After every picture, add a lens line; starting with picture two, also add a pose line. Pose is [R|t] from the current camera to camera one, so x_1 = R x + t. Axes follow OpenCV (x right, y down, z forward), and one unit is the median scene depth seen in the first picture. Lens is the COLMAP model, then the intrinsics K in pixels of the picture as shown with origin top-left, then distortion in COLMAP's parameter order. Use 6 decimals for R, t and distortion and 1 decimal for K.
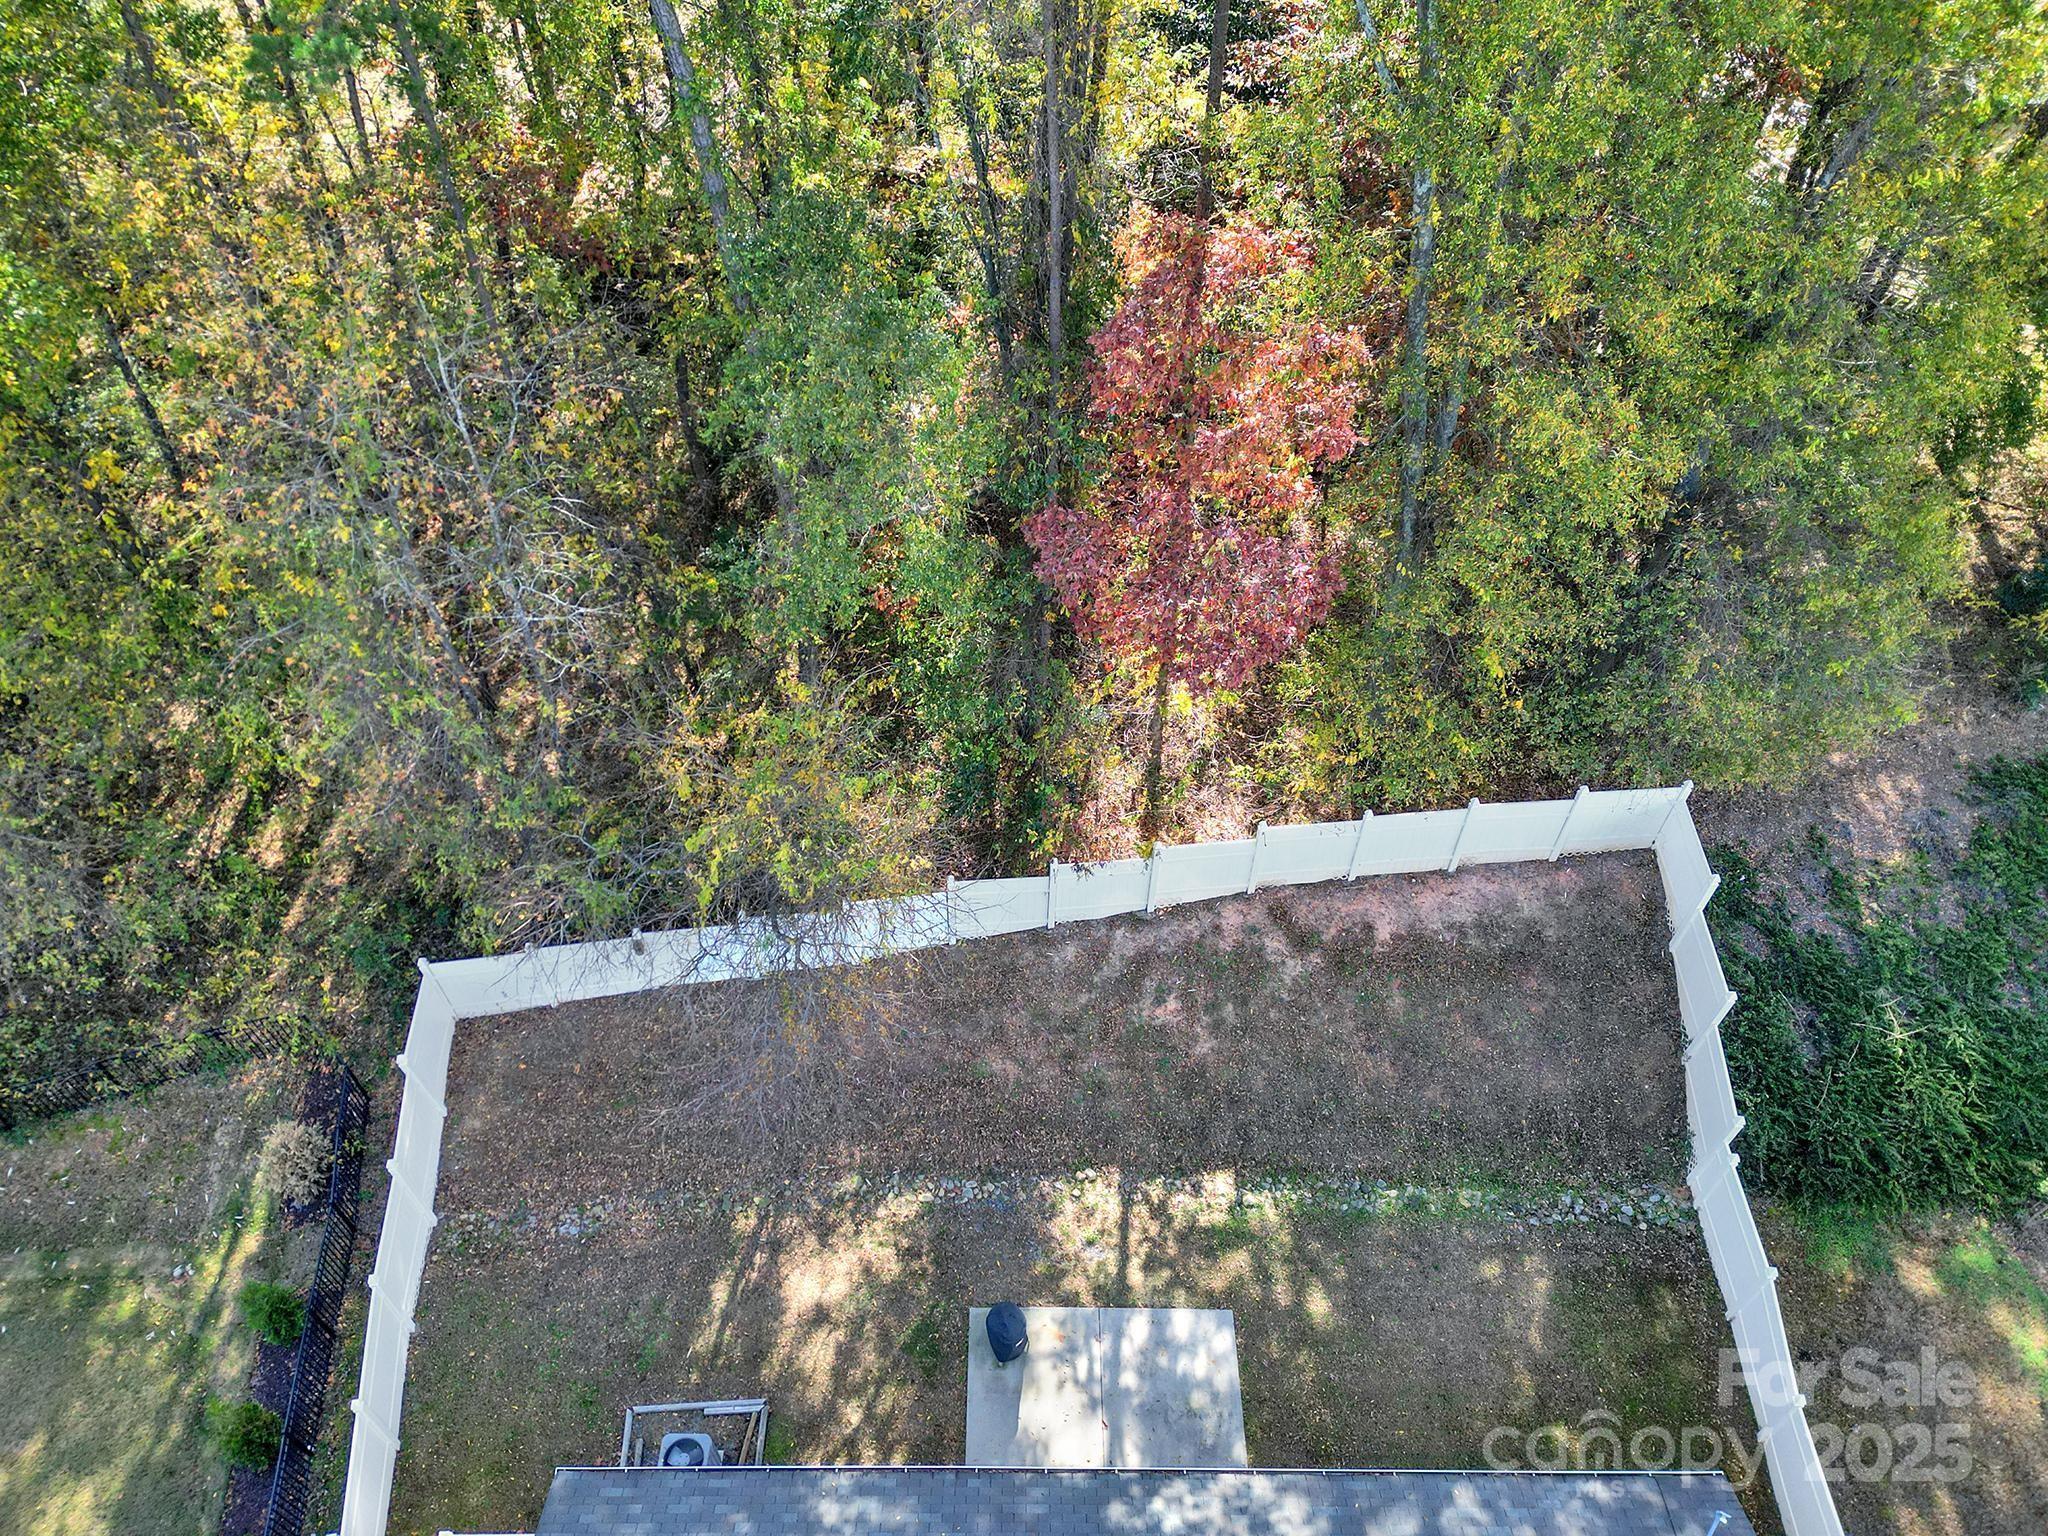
lens RADIAL K [[1462.9, 0, 1030.5], [0, 1462.9, 771.4], [0, 0, 1]] dist [0.070158, -0.060820]
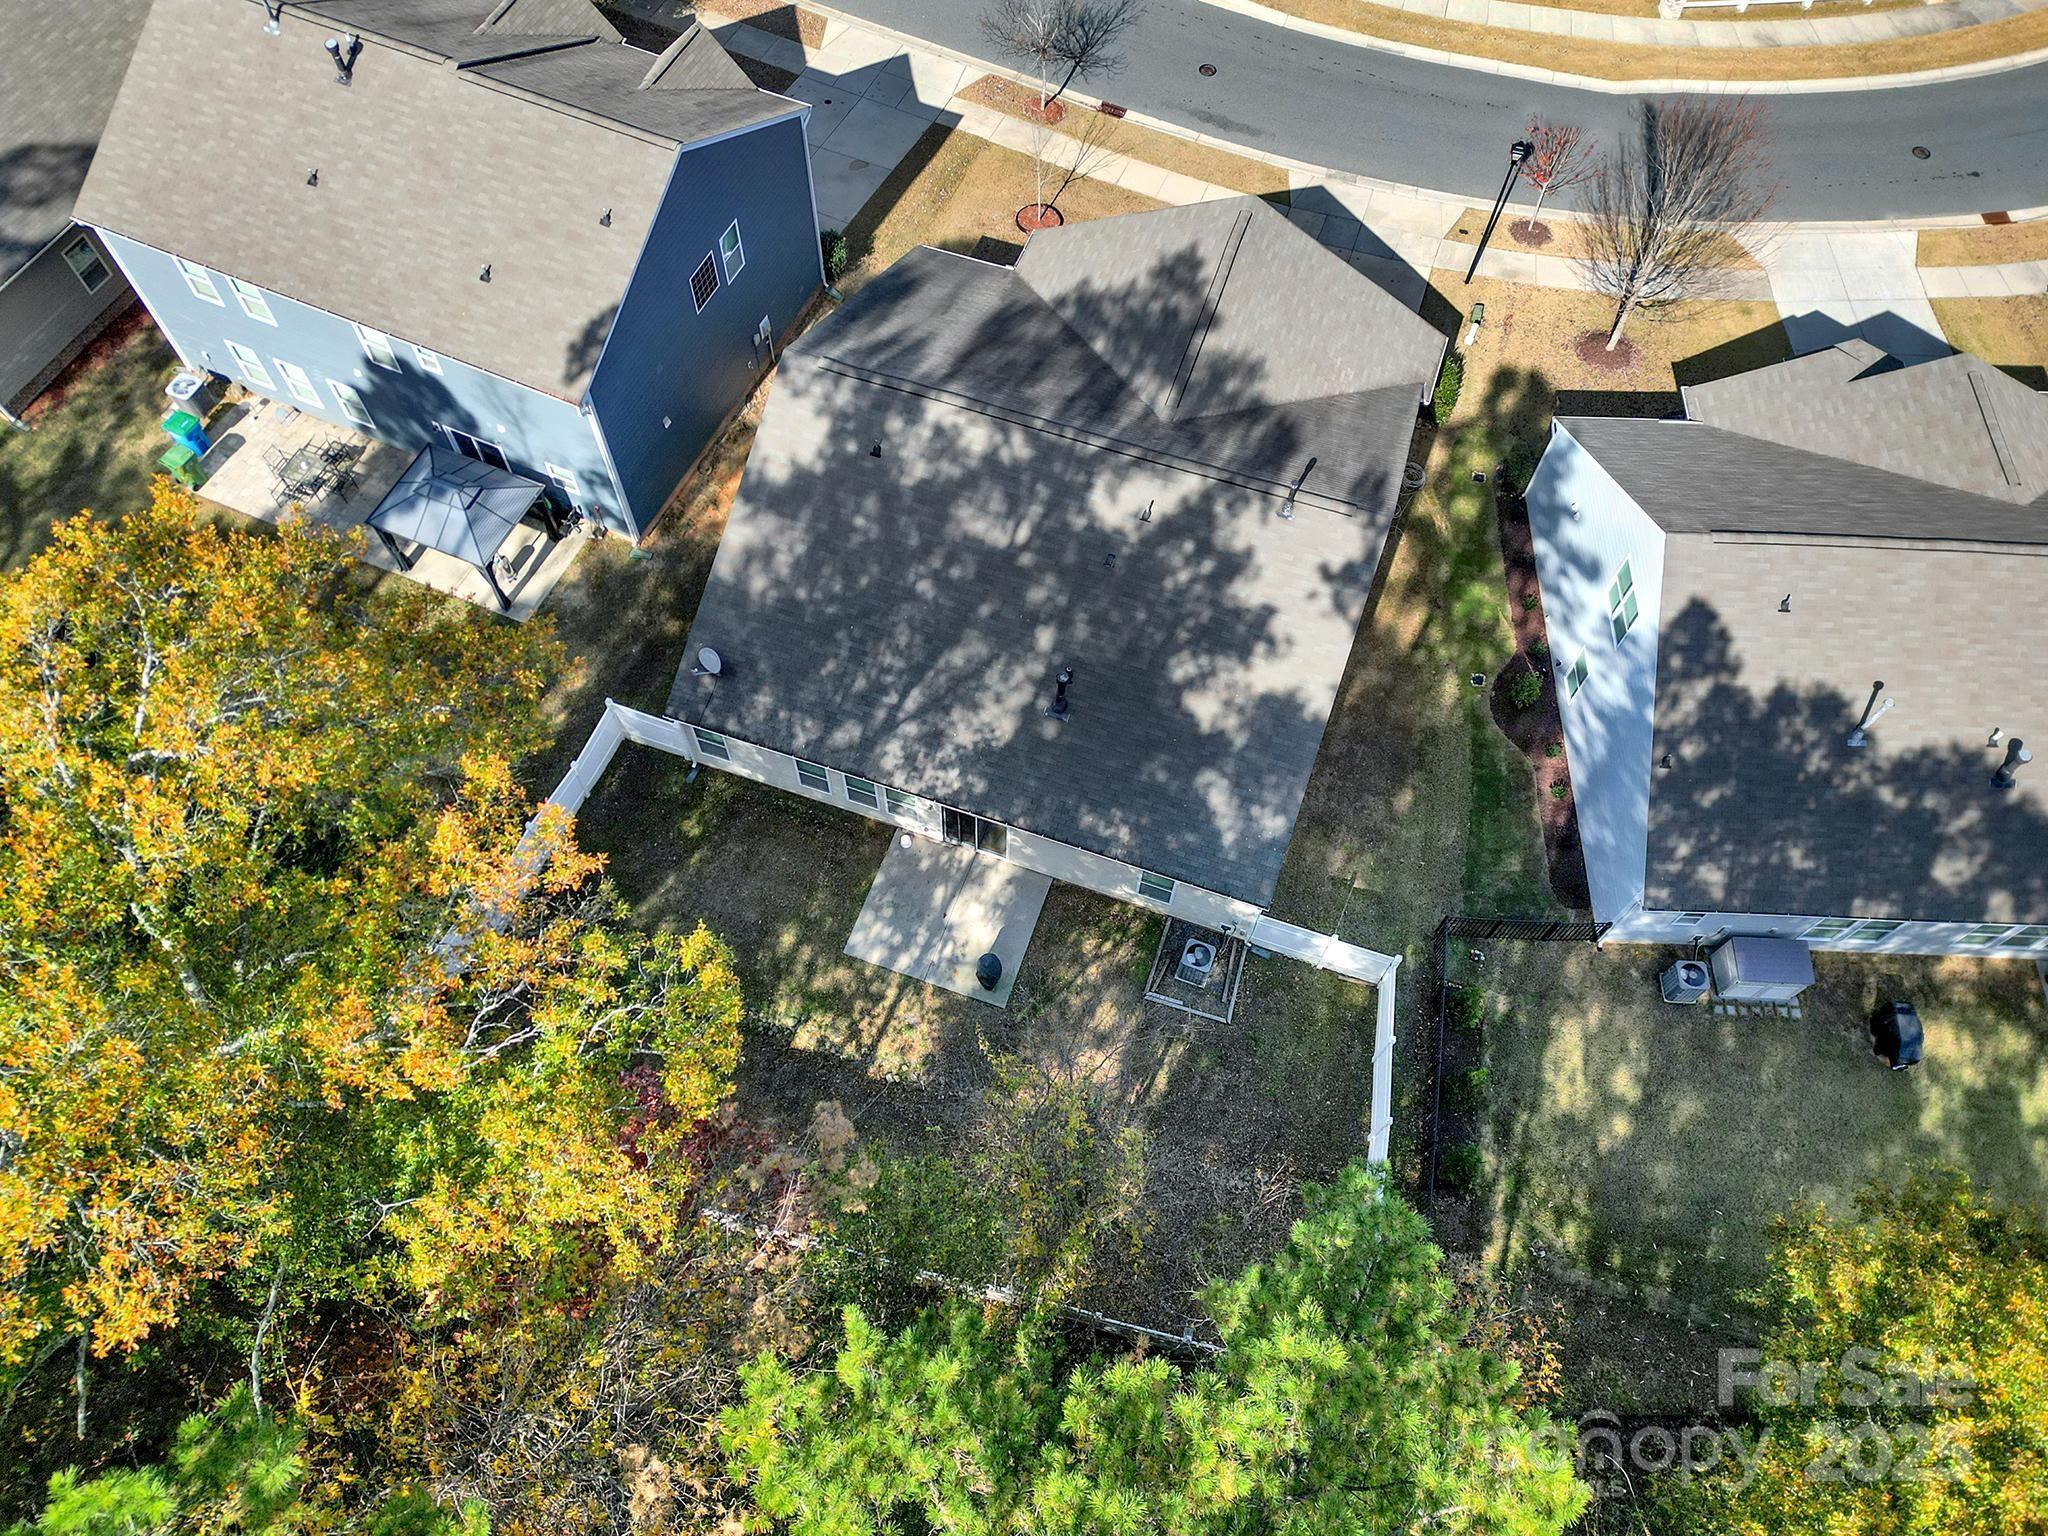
lens RADIAL K [[1494.5, 0, 1004.7], [0, 1494.5, 774.4], [0, 0, 1]] dist [0.042949, 0.000262]
pose [[-0.943349, -0.300972, 0.139671, -0.171898], [0.236547, -0.314853, 0.919192, -0.900498], [-0.232676, 0.900157, 0.368210, 0.216063]]
